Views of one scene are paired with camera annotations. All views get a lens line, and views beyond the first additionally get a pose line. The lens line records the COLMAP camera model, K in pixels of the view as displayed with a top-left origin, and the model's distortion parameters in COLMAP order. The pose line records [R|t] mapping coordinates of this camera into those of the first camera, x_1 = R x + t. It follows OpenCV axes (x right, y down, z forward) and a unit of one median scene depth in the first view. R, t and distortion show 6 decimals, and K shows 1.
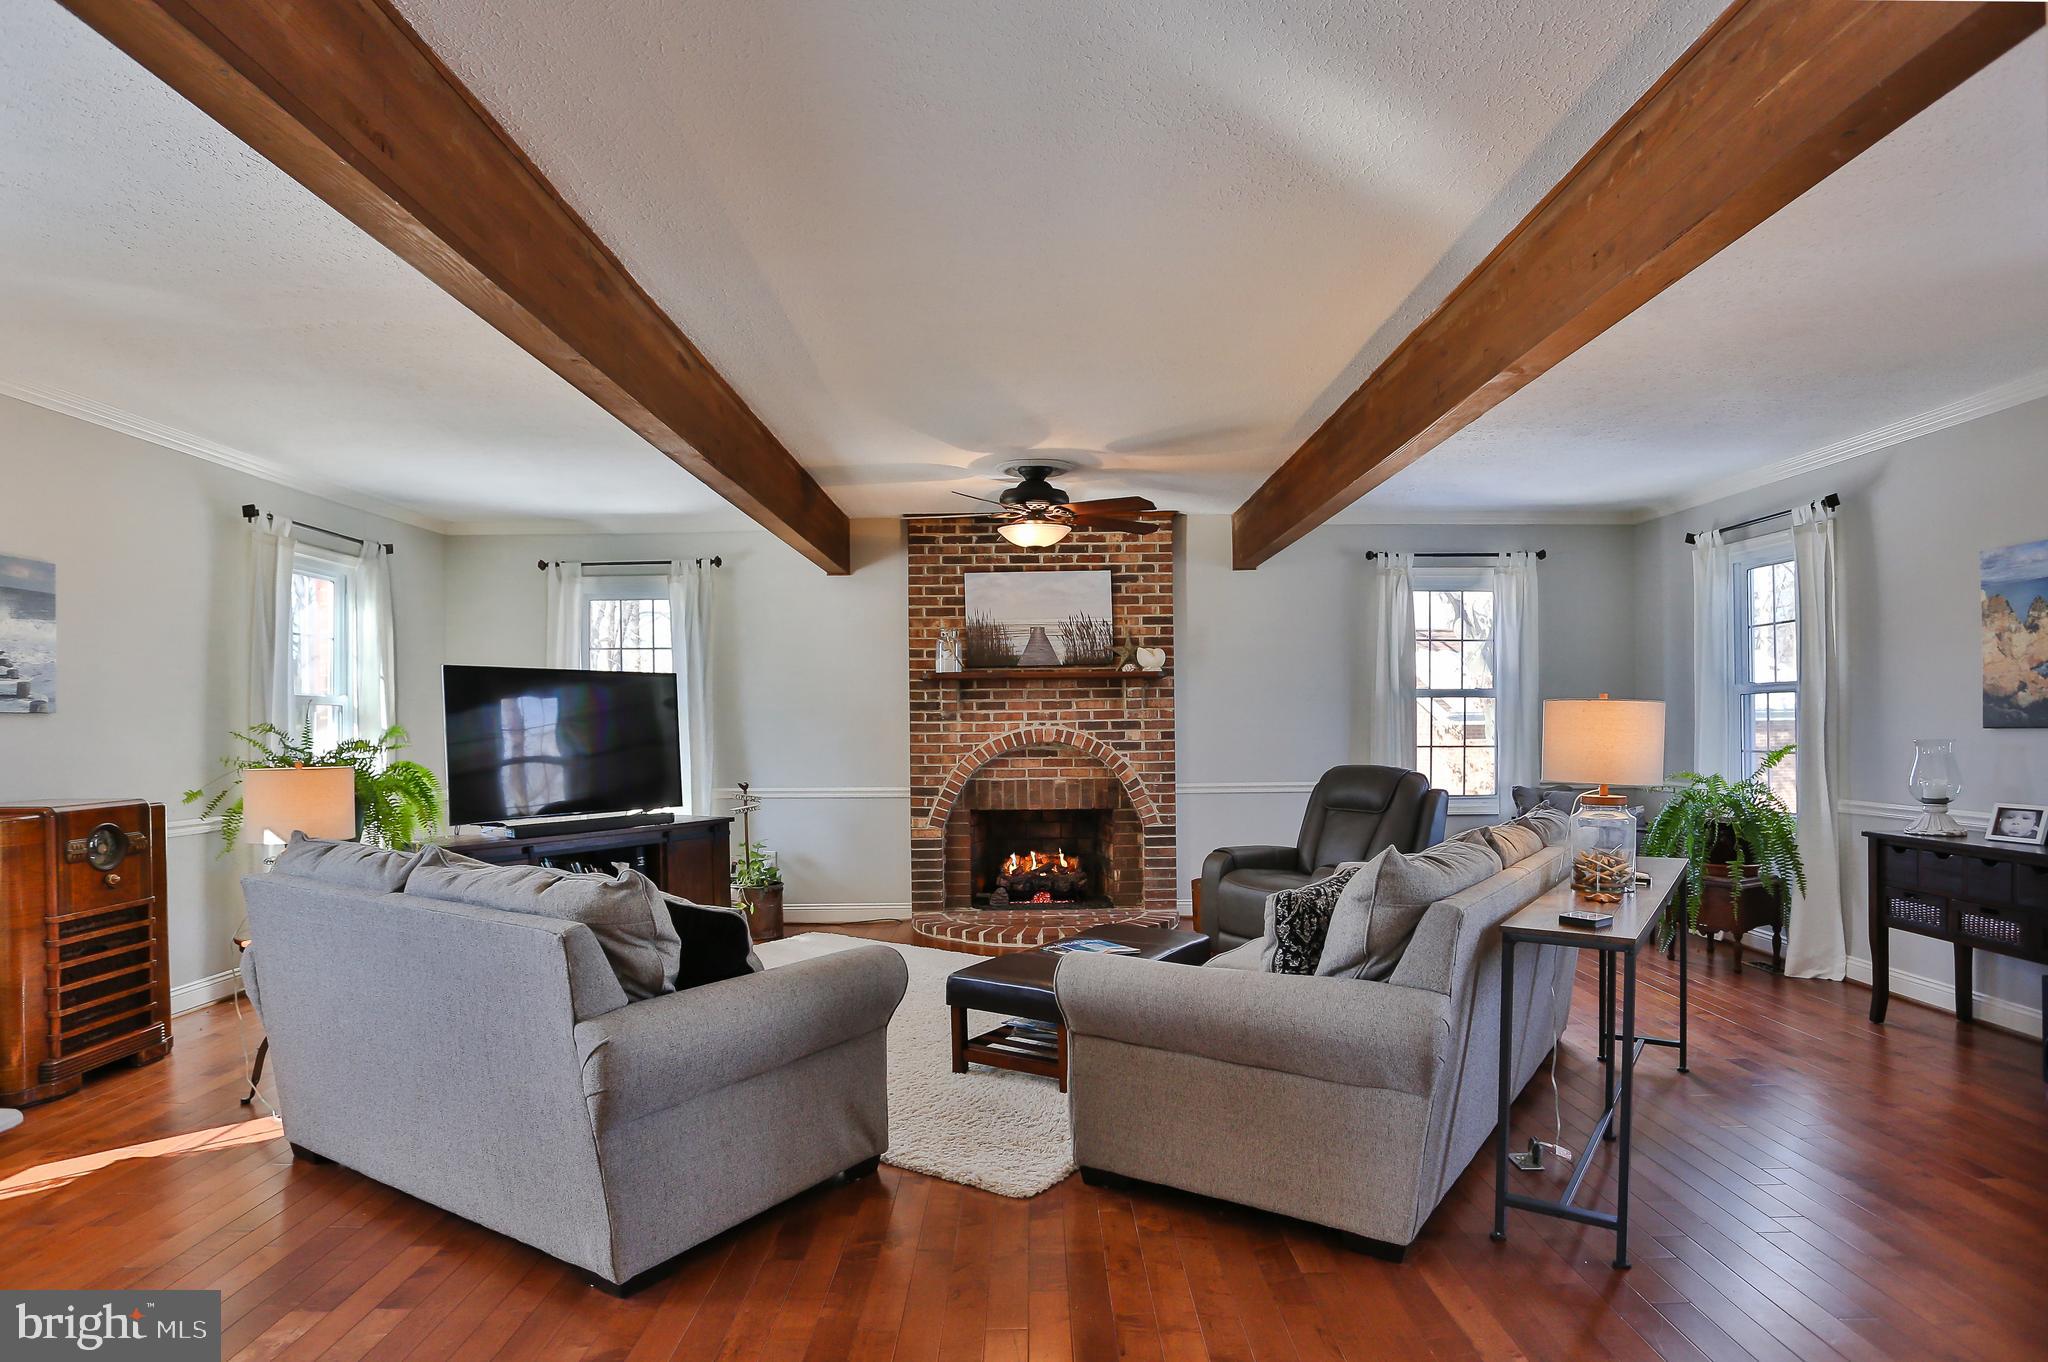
lens RADIAL K [[1084.3, 0, 1023.9], [0, 1084.3, 730.2], [0, 0, 1]] dist [-0.075675, 0.000475]
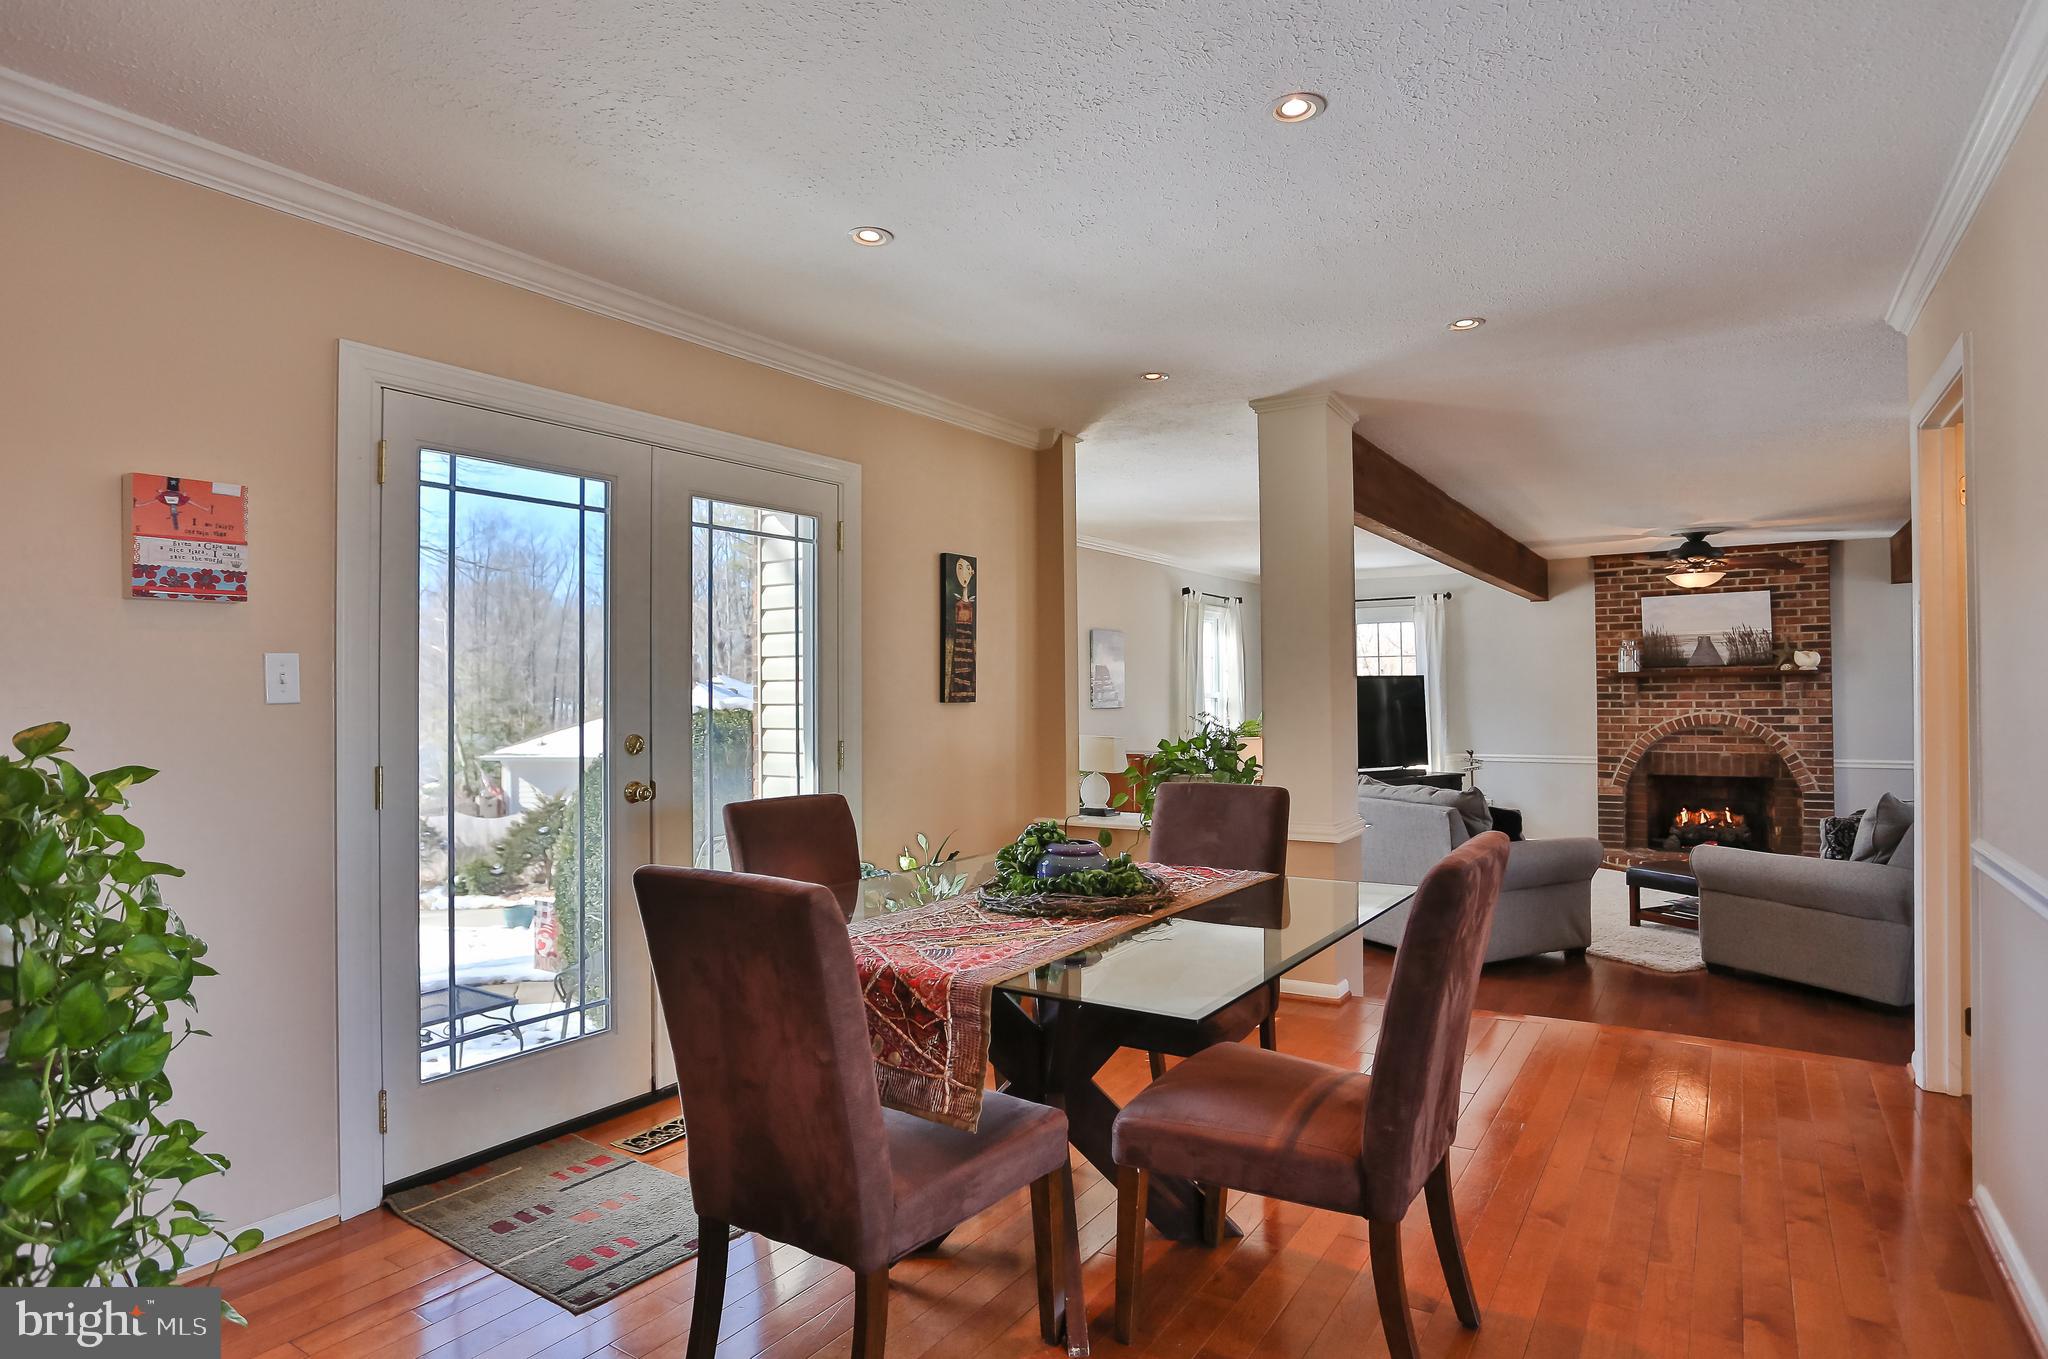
lens RADIAL K [[1115.2, 0, 1024.0], [0, 1115.2, 679.5], [0, 0, 1]] dist [-0.030354, 0.002364]
pose [[0.841001, -0.004596, -0.541014, 0.041557], [-0.001736, 0.999936, -0.011194, -0.026515], [0.541031, 0.010354, 0.840939, -0.559977]]
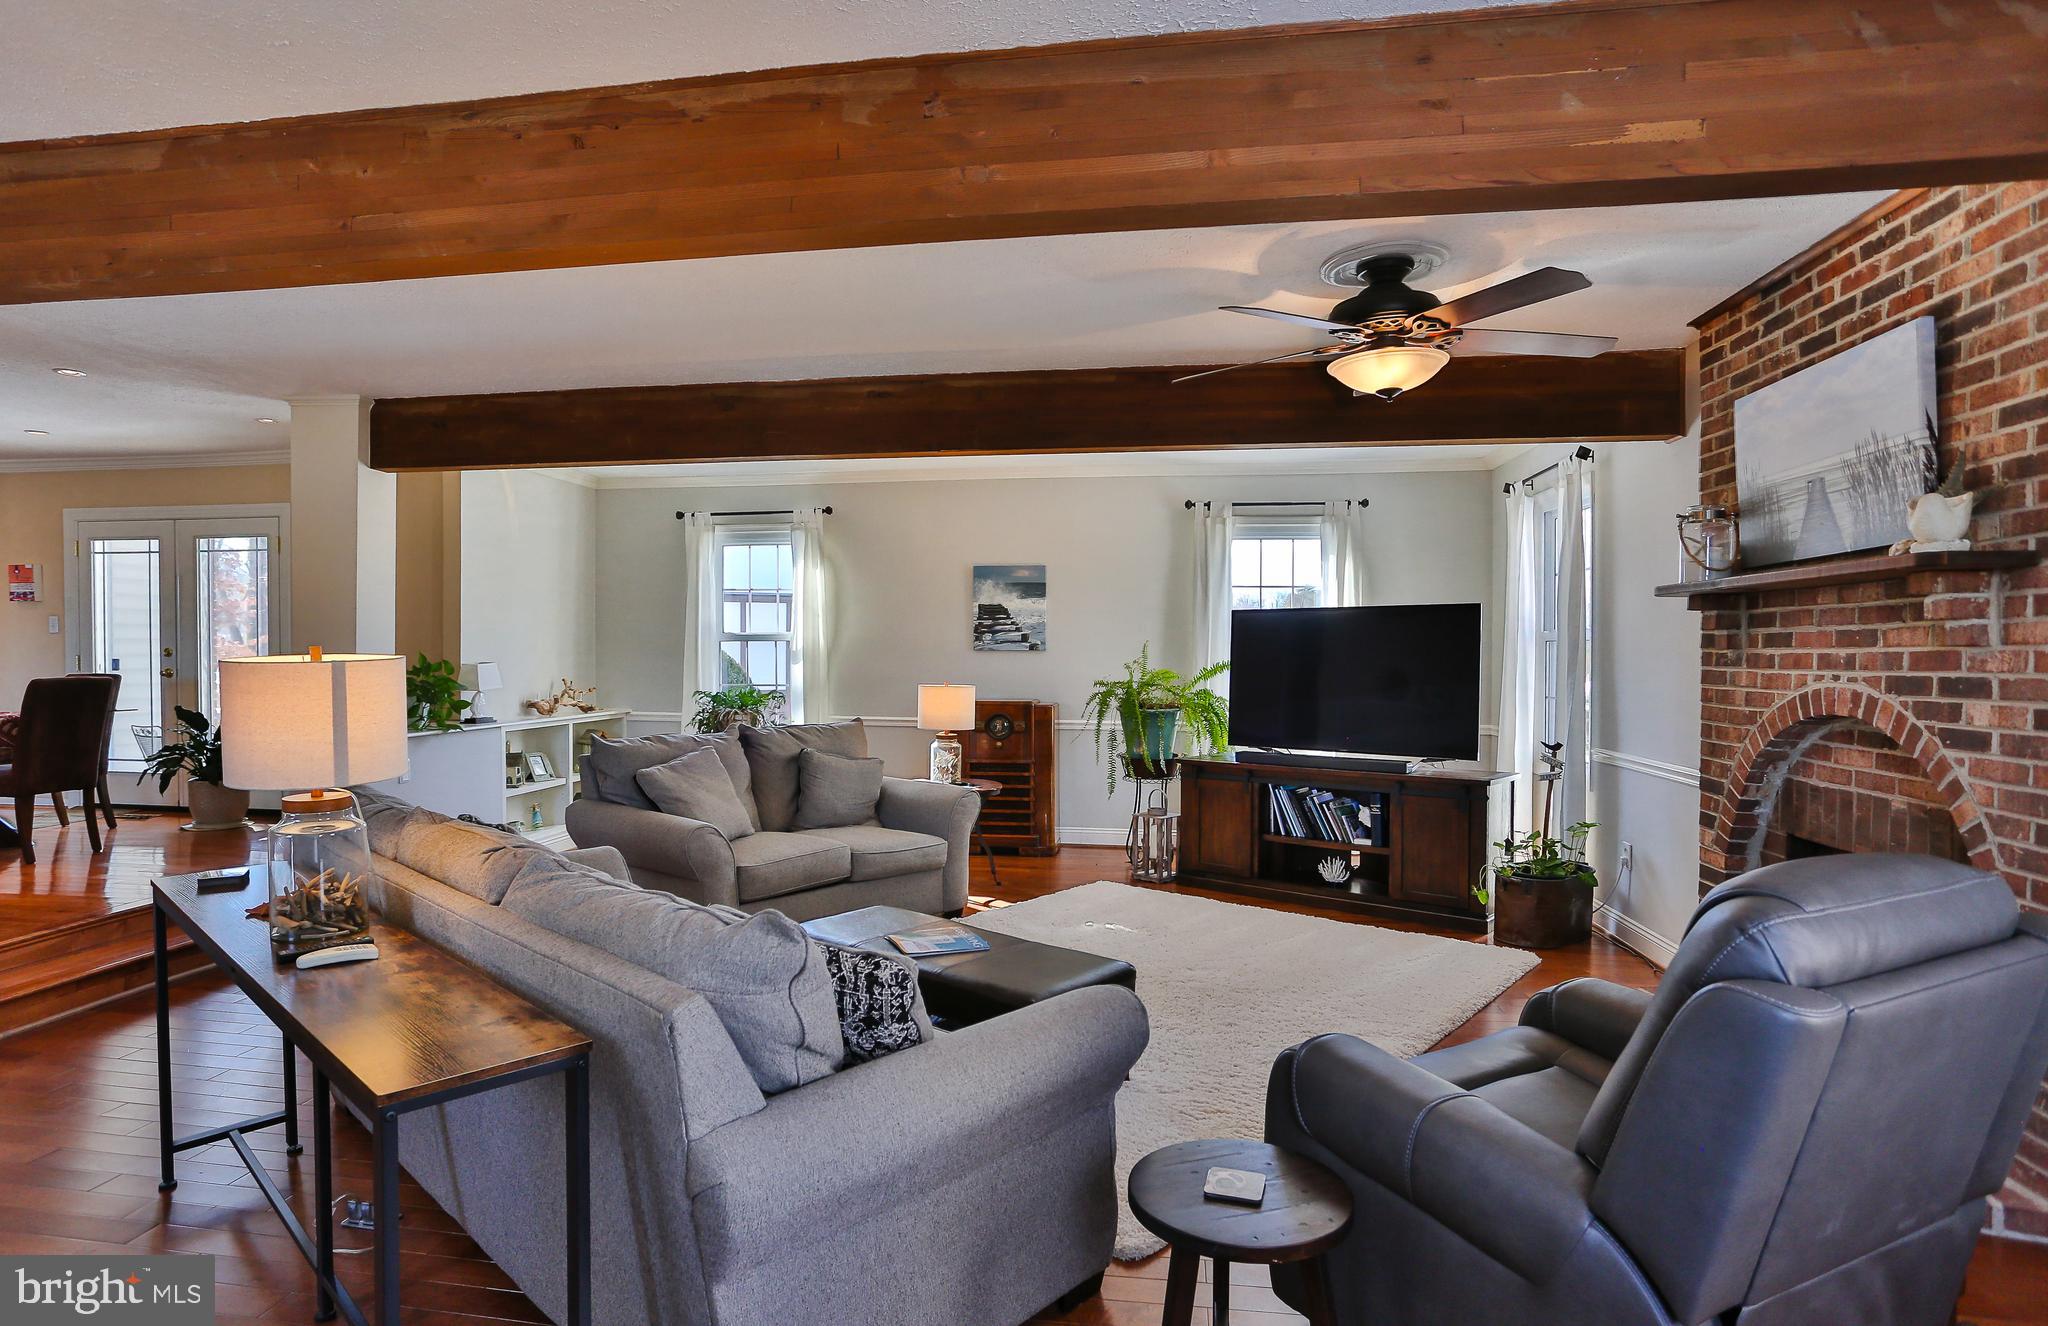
lens RADIAL K [[1095.2, 0, 976.5], [0, 1095.2, 660.0], [0, 0, 1]] dist [-0.046309, 0.030119]
pose [[-0.169078, 0.017350, -0.985450, 0.551784], [-0.005719, 0.999811, 0.018584, -0.020348], [0.985586, 0.008778, -0.168947, 0.706405]]
